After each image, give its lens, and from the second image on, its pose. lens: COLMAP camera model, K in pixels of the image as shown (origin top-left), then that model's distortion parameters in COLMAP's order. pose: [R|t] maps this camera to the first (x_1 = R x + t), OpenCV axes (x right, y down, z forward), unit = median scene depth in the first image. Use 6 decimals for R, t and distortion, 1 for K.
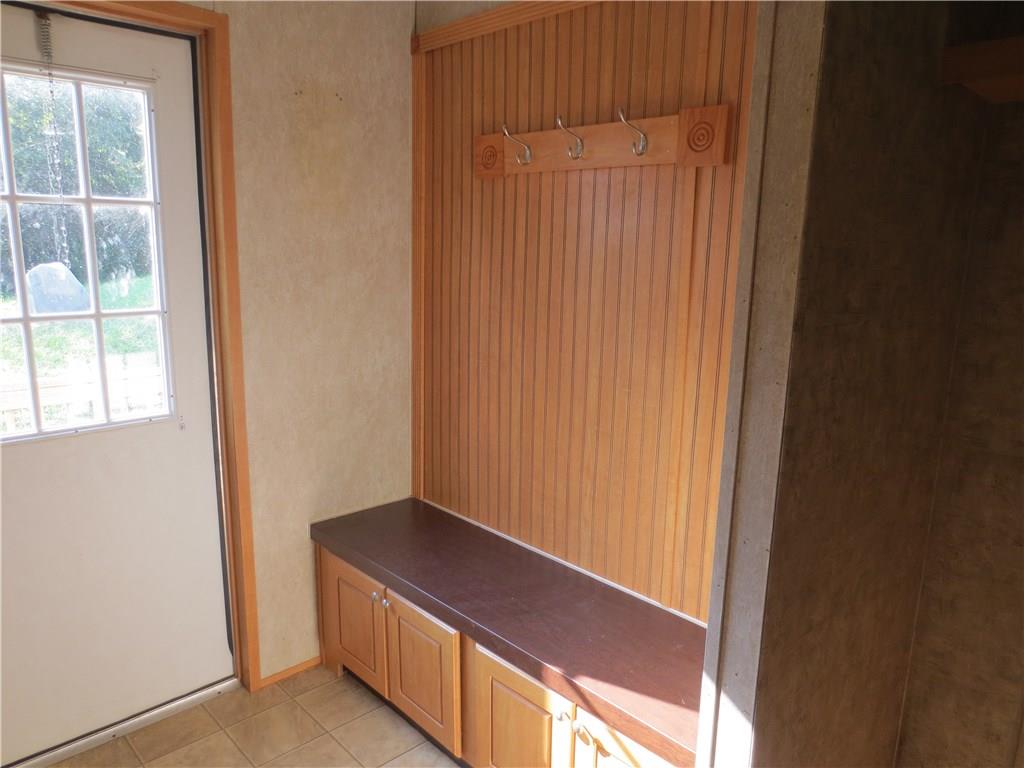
lens RADIAL K [[726.7, 0, 509.6], [0, 726.7, 386.5], [0, 0, 1]] dist [-0.006123, -0.004873]
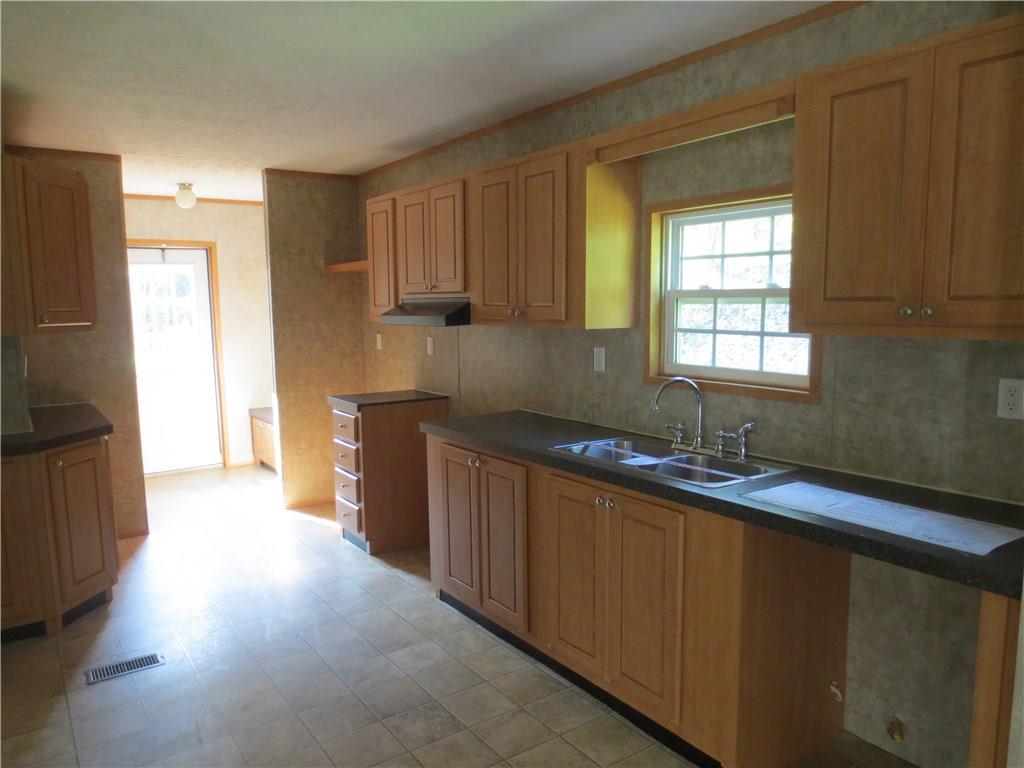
lens RADIAL K [[726.7, 0, 507.3], [0, 726.7, 386.1], [0, 0, 1]] dist [-0.006123, -0.004873]
pose [[0.989565, -0.015334, -0.143268, 1.351434], [0.004885, 0.997320, -0.073003, 0.376526], [0.144004, 0.071542, 0.986988, -1.970982]]
